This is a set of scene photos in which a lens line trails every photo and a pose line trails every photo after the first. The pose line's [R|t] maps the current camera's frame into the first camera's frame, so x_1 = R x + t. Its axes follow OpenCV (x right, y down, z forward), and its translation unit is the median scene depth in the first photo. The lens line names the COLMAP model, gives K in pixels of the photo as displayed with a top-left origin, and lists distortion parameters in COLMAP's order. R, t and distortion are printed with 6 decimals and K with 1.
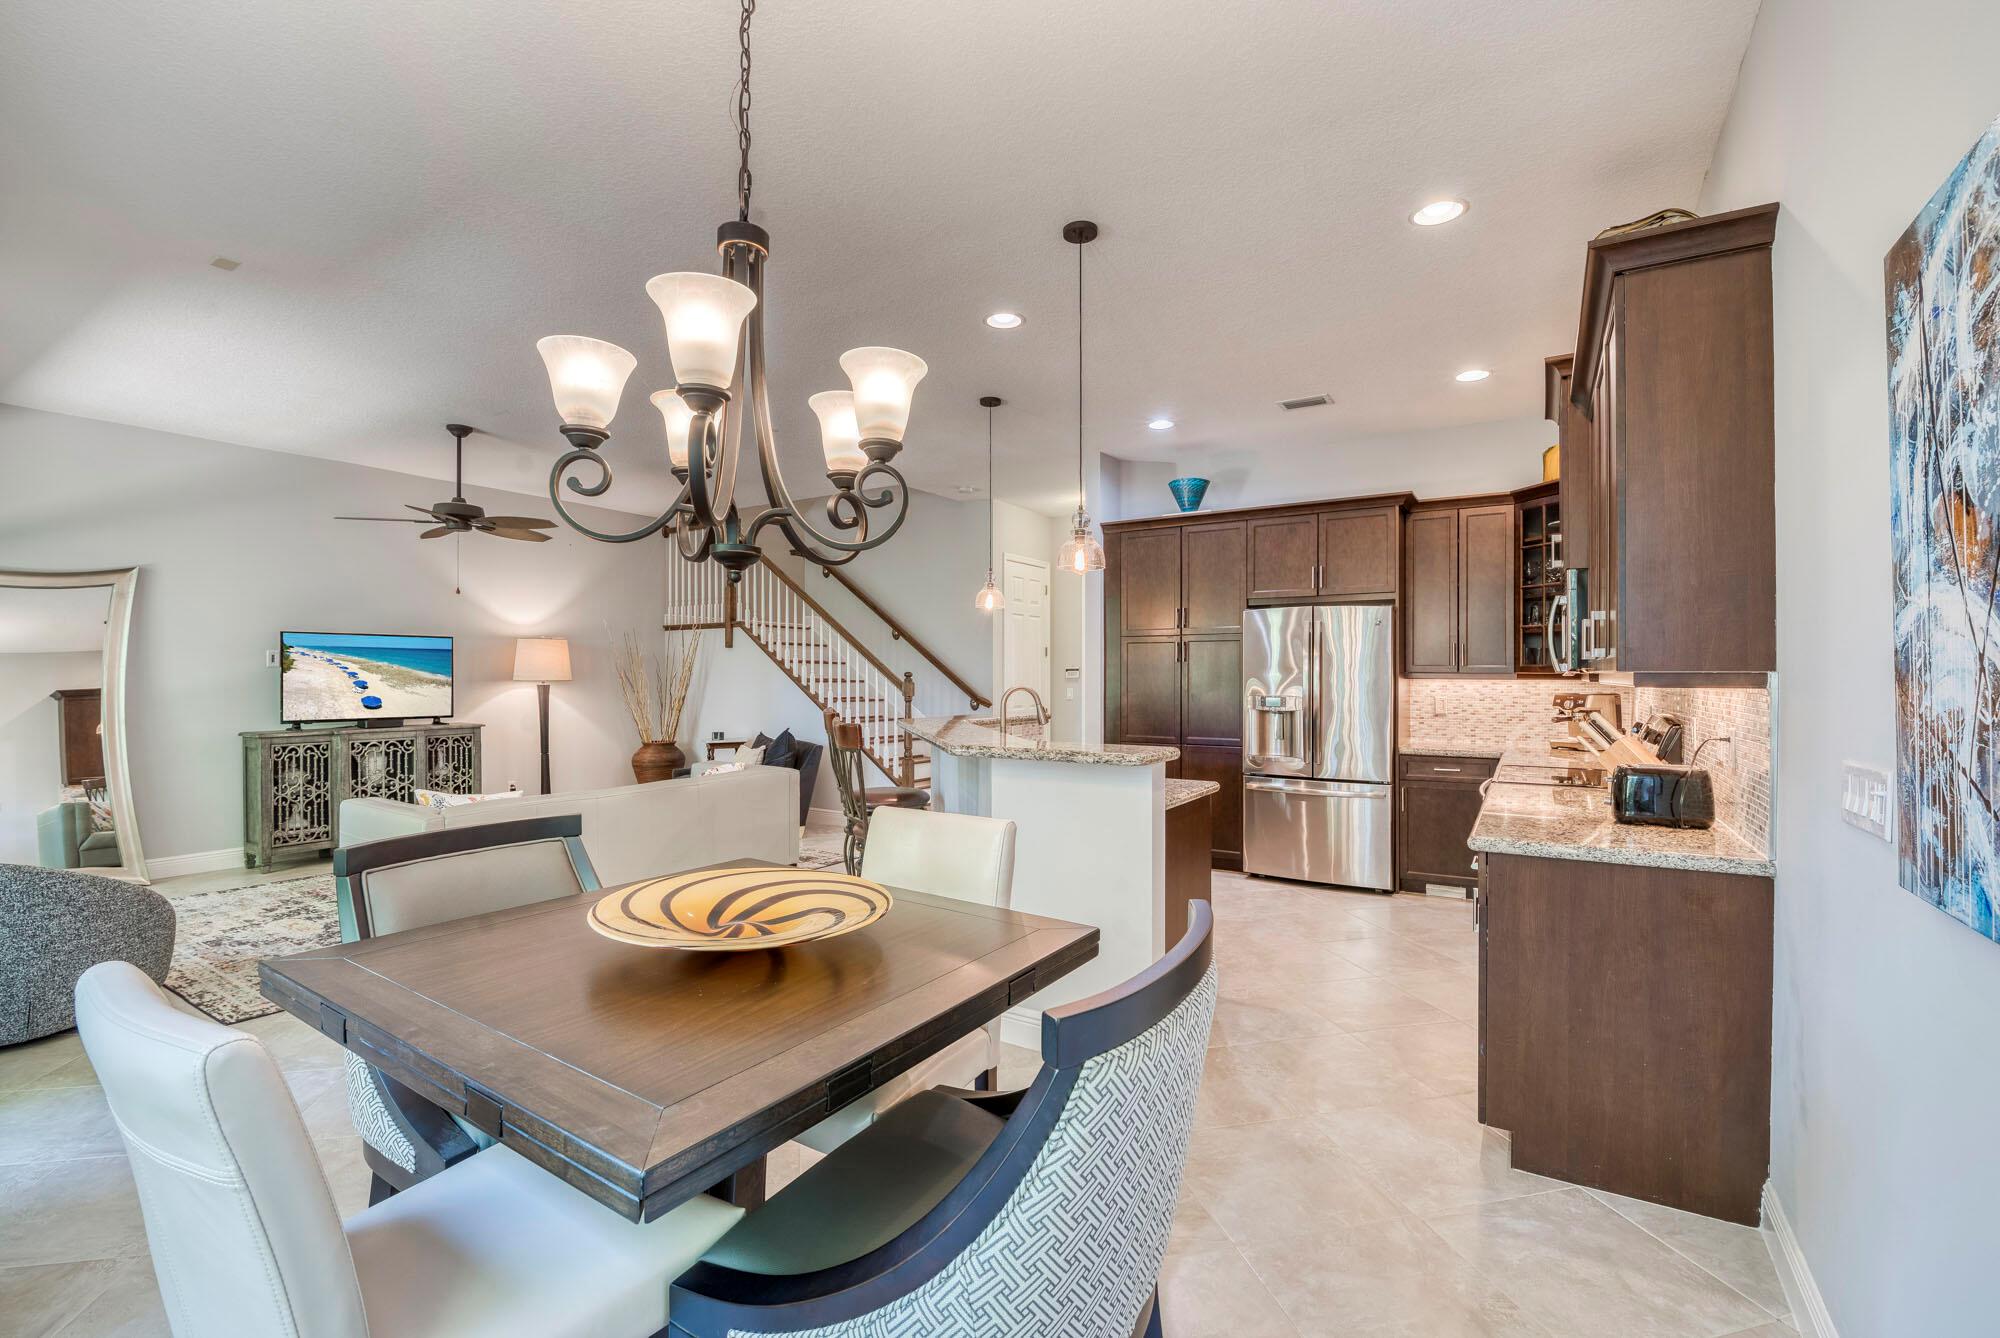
lens RADIAL K [[856.4, 0, 1002.7], [0, 856.4, 675.0], [0, 0, 1]] dist [-0.005533, -0.007914]
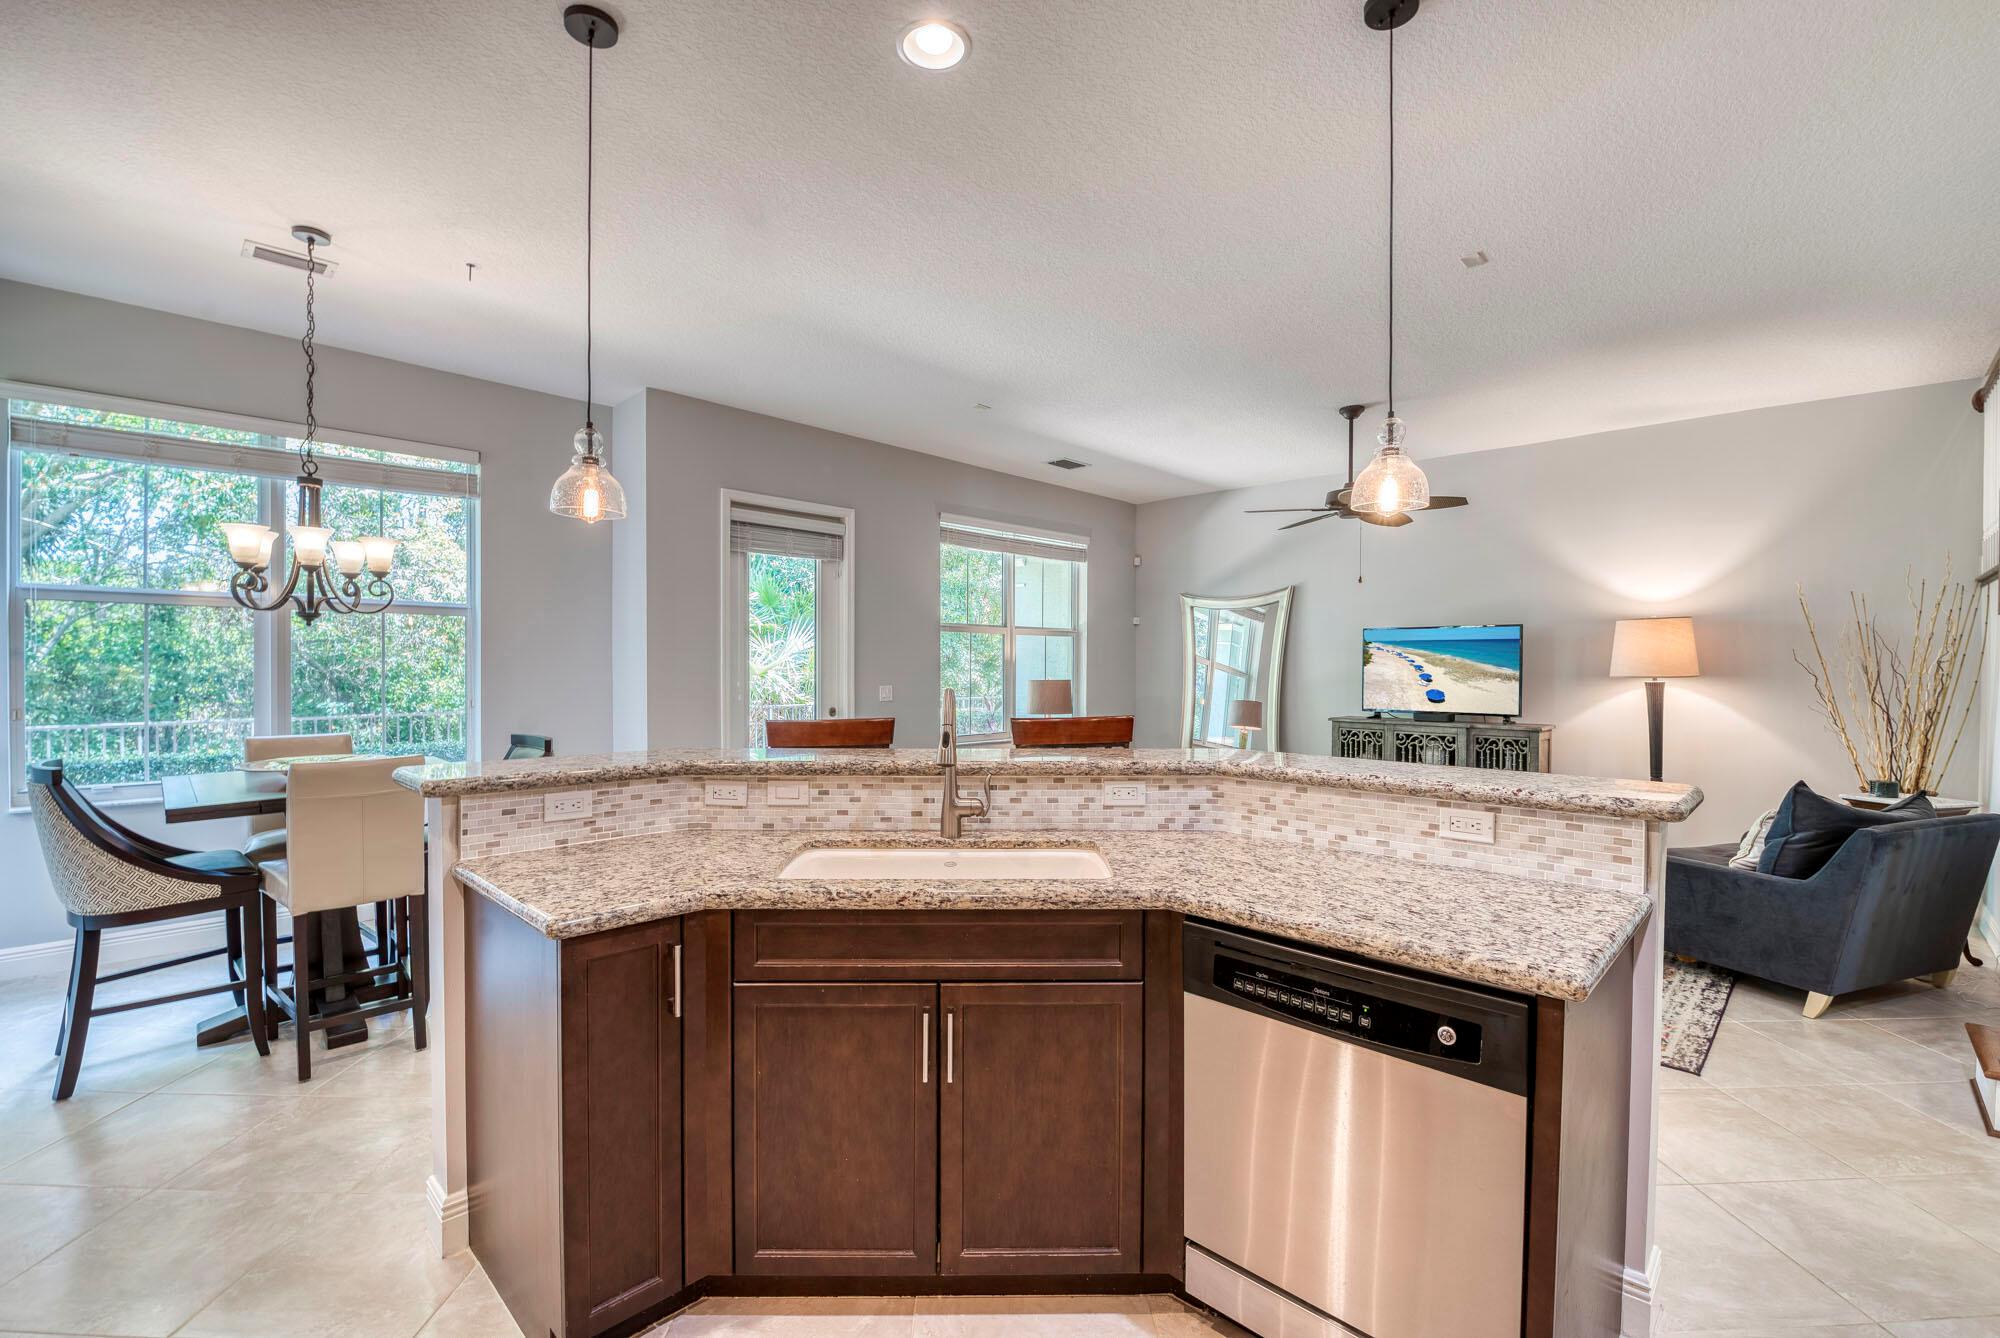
lens RADIAL K [[856.4, 0, 993.5], [0, 856.4, 677.3], [0, 0, 1]] dist [-0.005533, -0.007914]
pose [[-0.219995, 0.013794, -0.975404, 0.366852], [-0.003689, 0.999881, 0.014972, -0.002371], [0.975494, 0.006892, -0.219918, 0.772490]]
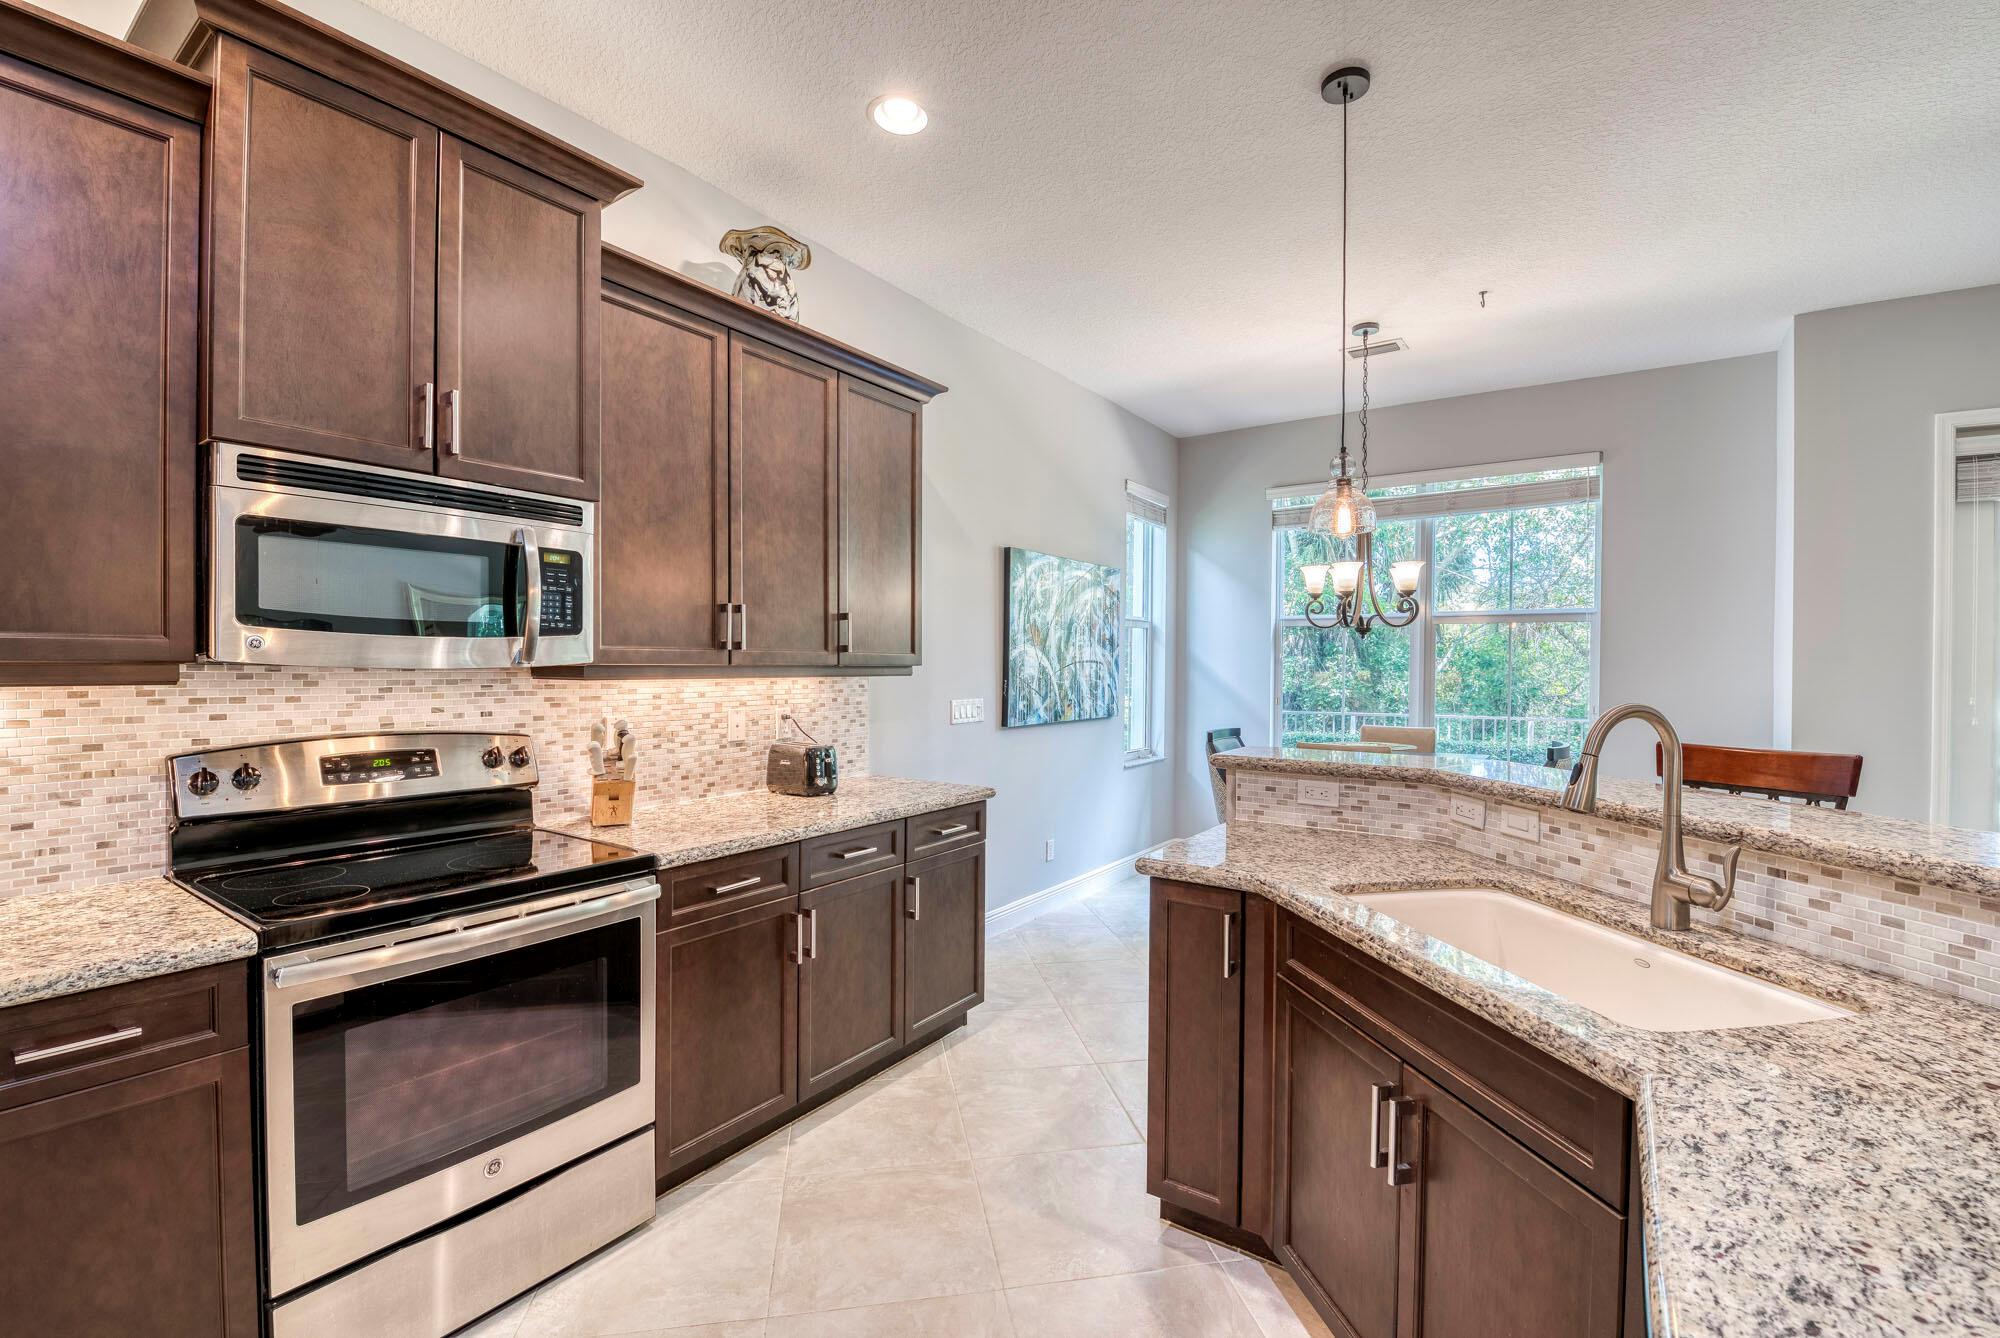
lens RADIAL K [[856.4, 0, 1008.2], [0, 856.4, 672.4], [0, 0, 1]] dist [-0.005533, -0.007914]
pose [[-0.998907, -0.005759, 0.046389, 0.185608], [-0.005374, 0.999950, 0.008408, -0.002303], [-0.046435, 0.008149, -0.998888, 0.930871]]
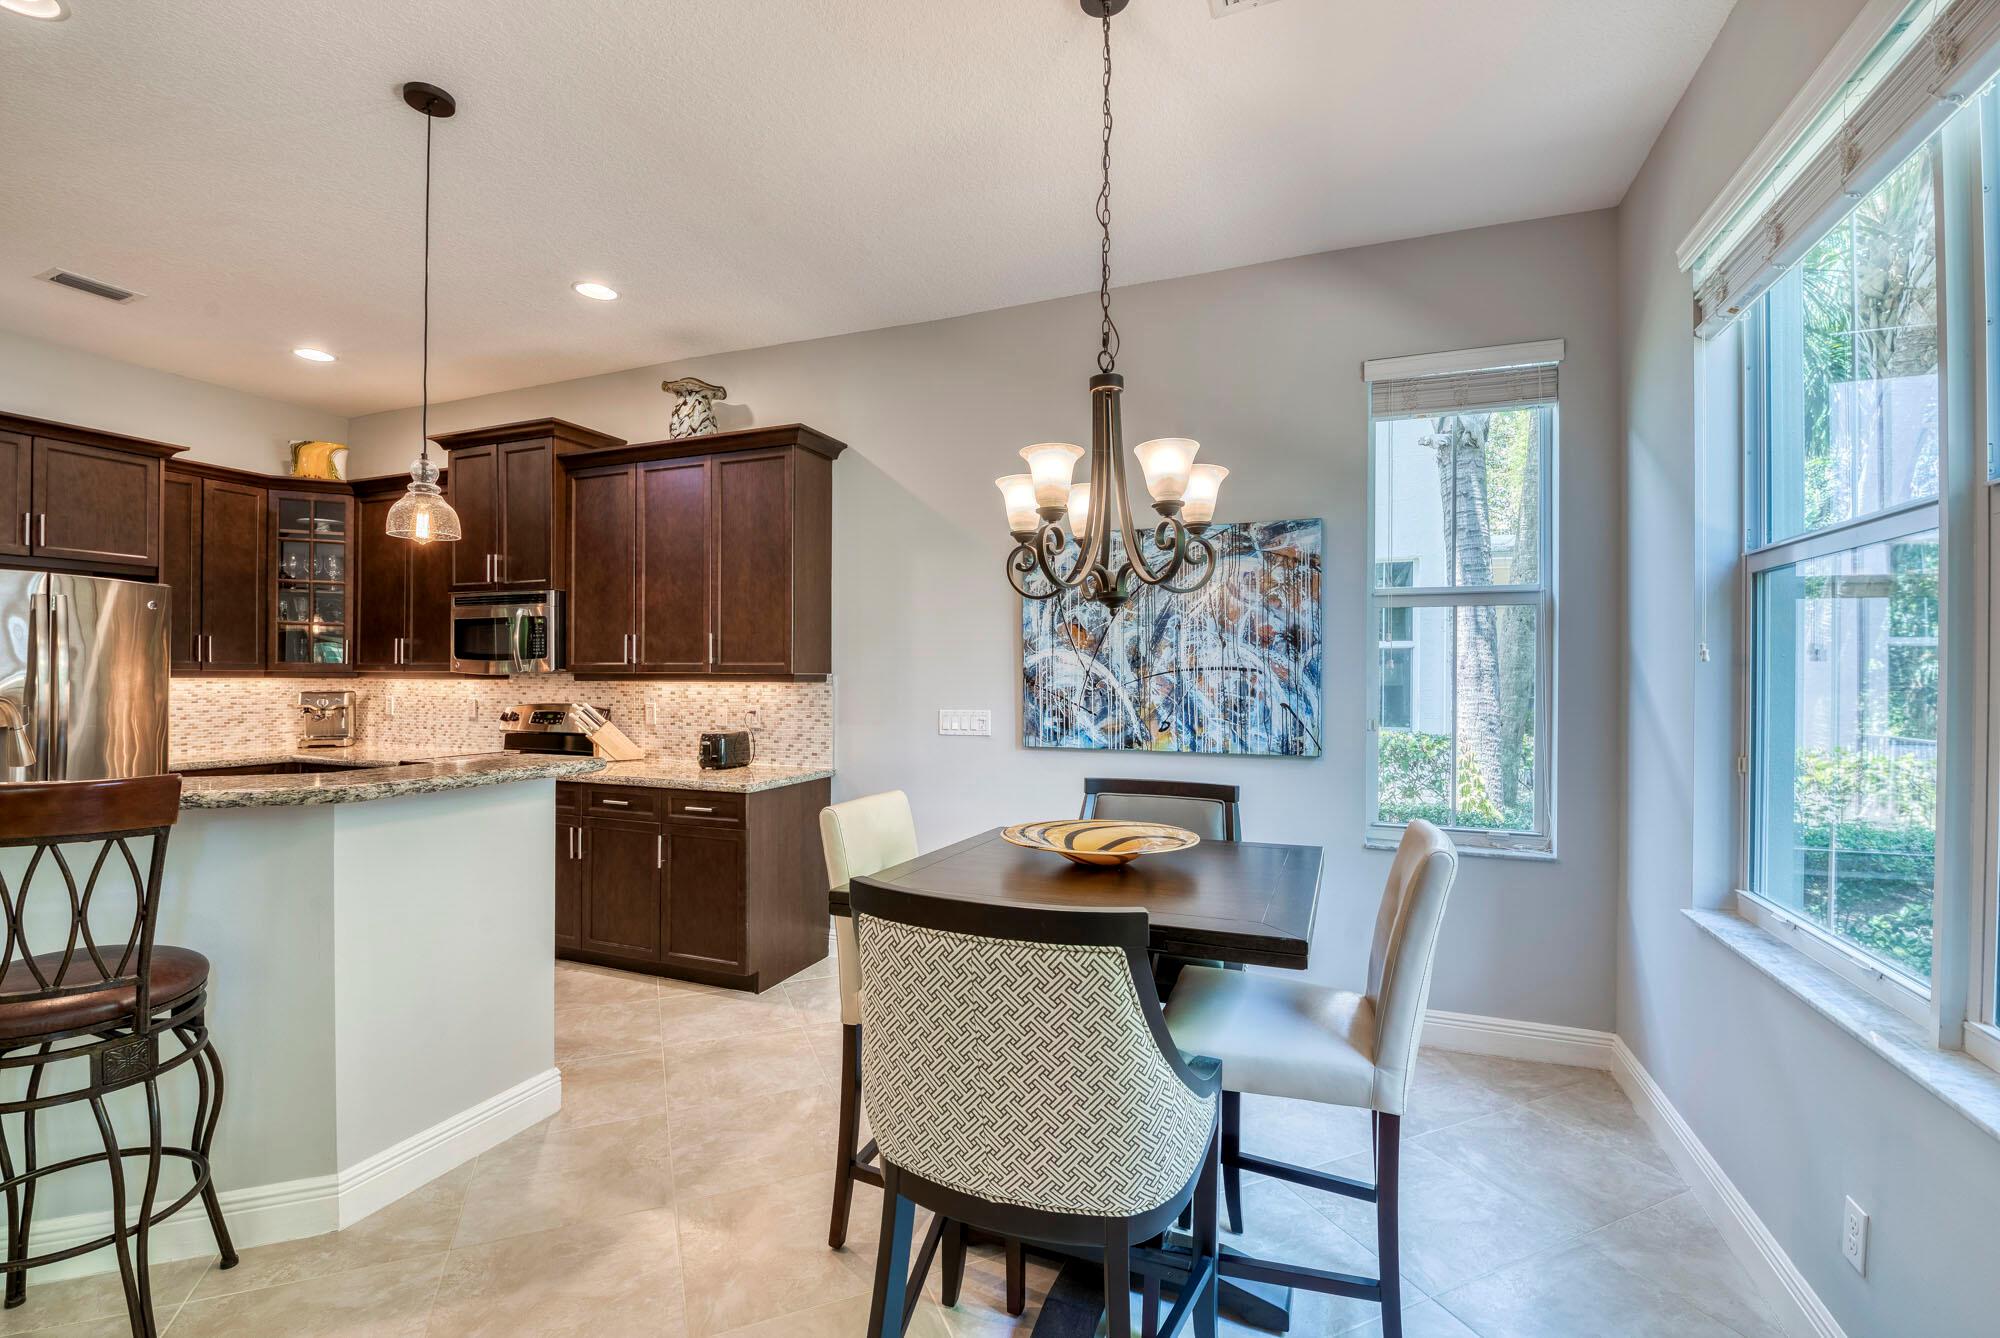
lens RADIAL K [[856.4, 0, 1006.0], [0, 856.4, 673.1], [0, 0, 1]] dist [-0.005533, -0.007914]
pose [[-0.183305, 0.000138, 0.983056, -0.395193], [-0.004241, 0.999991, -0.000931, -0.002086], [-0.983047, -0.004340, -0.183303, 0.327258]]
